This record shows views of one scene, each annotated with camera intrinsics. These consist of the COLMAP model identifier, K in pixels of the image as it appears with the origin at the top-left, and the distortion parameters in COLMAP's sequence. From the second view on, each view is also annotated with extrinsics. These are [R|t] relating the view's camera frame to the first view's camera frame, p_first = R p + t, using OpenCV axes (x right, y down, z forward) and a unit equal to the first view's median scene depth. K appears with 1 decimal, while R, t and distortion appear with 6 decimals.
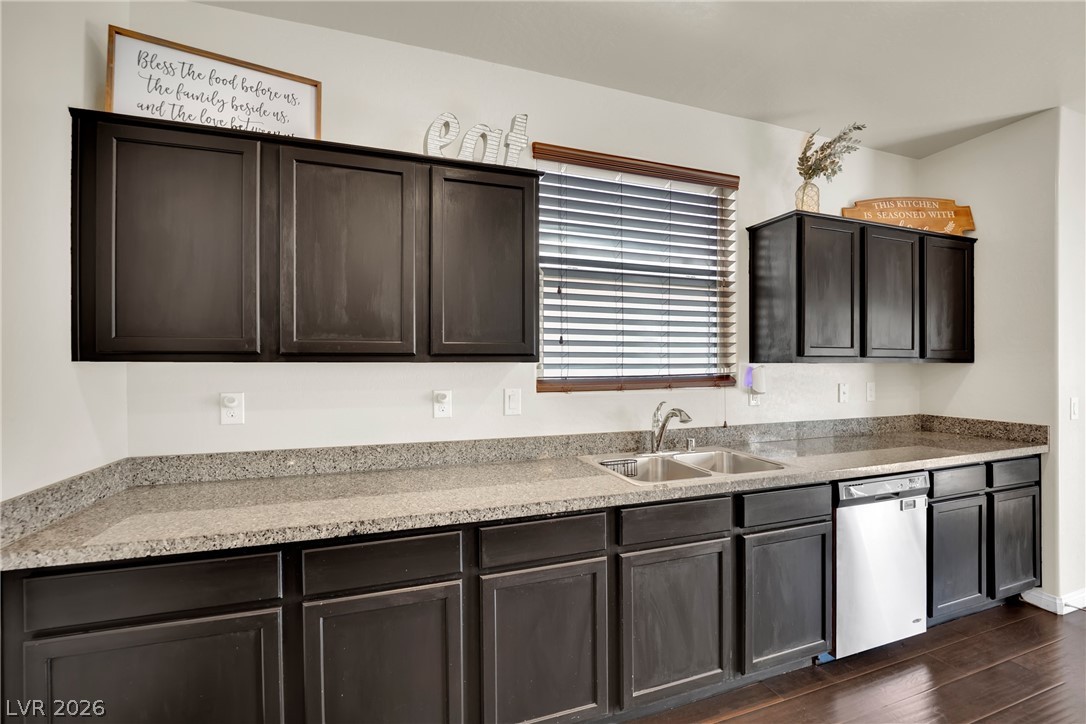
lens RADIAL K [[440.8, 0, 542.5], [0, 440.8, 363.3], [0, 0, 1]] dist [-0.005763, -0.002976]
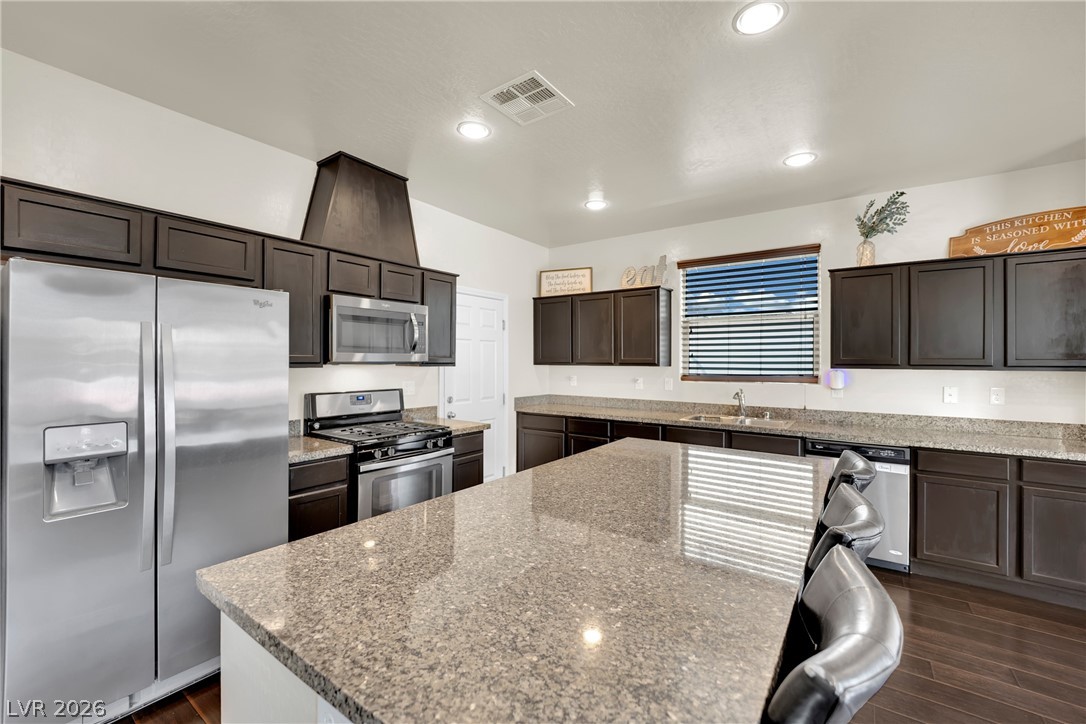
lens RADIAL K [[440.8, 0, 545.7], [0, 440.8, 354.7], [0, 0, 1]] dist [-0.005763, -0.002976]
pose [[0.595056, -0.005016, -0.803669, 1.190946], [0.000089, 0.999981, -0.006175, -0.040044], [0.803685, 0.003603, 0.595045, -0.689568]]
